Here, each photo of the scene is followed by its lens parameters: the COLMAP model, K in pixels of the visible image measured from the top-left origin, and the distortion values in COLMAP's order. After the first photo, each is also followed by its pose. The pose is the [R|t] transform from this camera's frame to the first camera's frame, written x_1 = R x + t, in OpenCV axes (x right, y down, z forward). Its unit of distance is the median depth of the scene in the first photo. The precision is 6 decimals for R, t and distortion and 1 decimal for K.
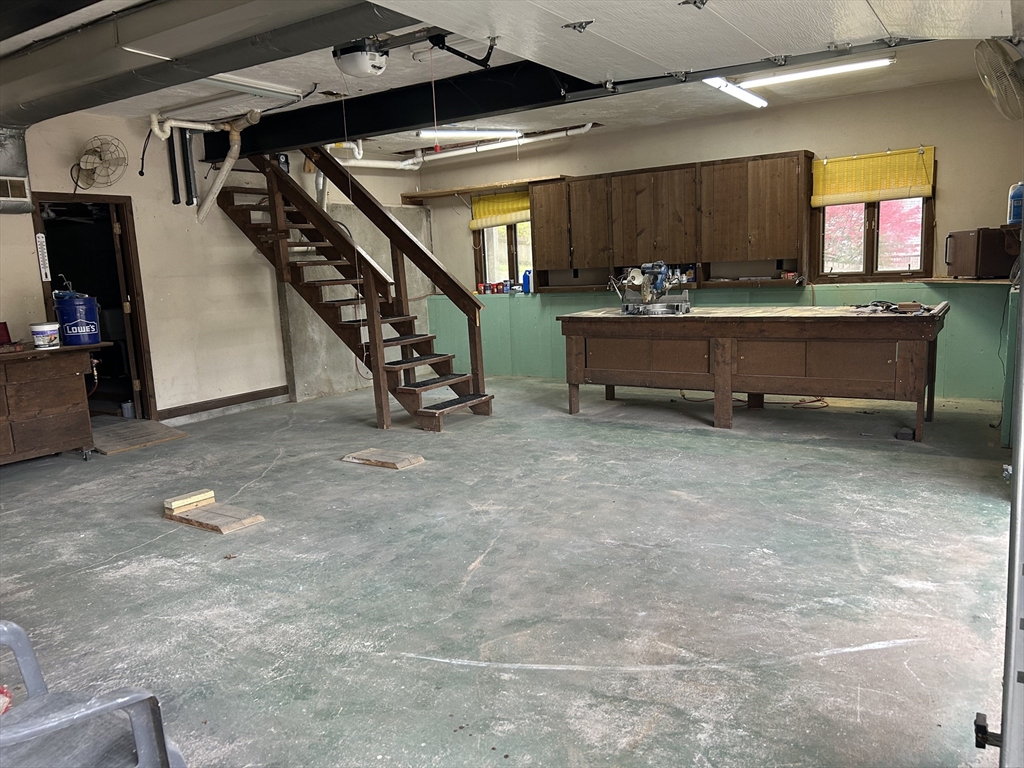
lens RADIAL K [[776.2, 0, 512.0], [0, 776.2, 384.0], [0, 0, 1]] dist [0.096571, -0.165237]
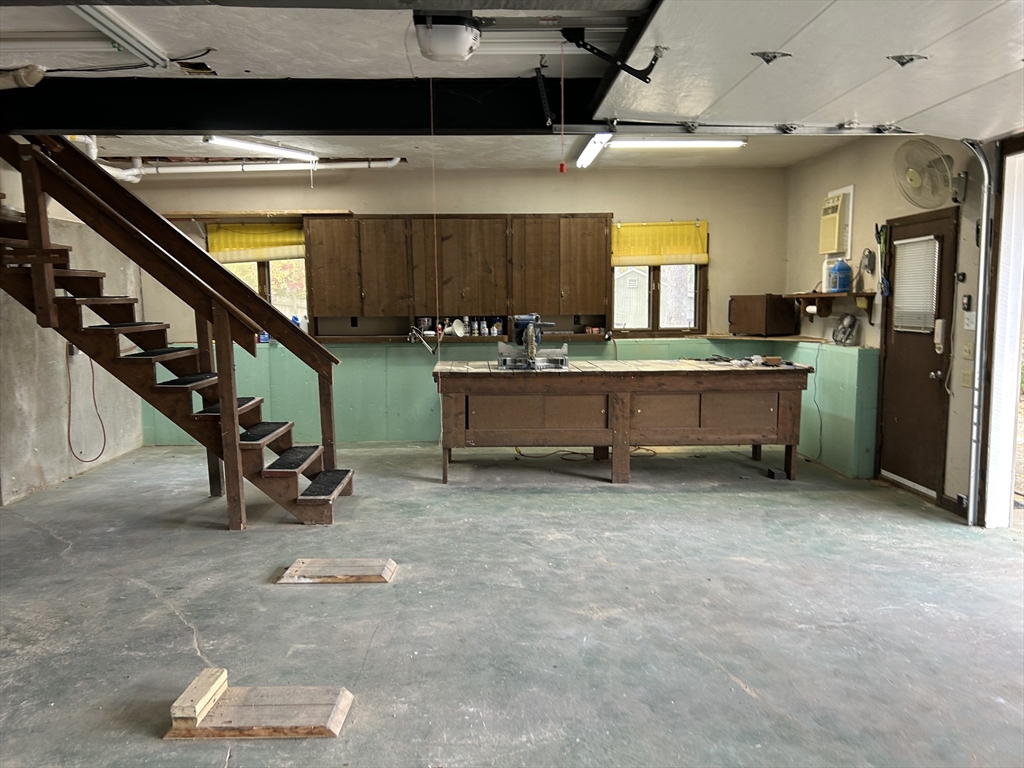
lens RADIAL K [[776.2, 0, 512.0], [0, 776.2, 384.0], [0, 0, 1]] dist [0.096571, -0.165237]
pose [[0.821588, -0.022761, 0.569627, -0.379916], [0.058363, 0.997311, -0.044328, -0.031559], [-0.567086, 0.069665, 0.820707, 0.250537]]
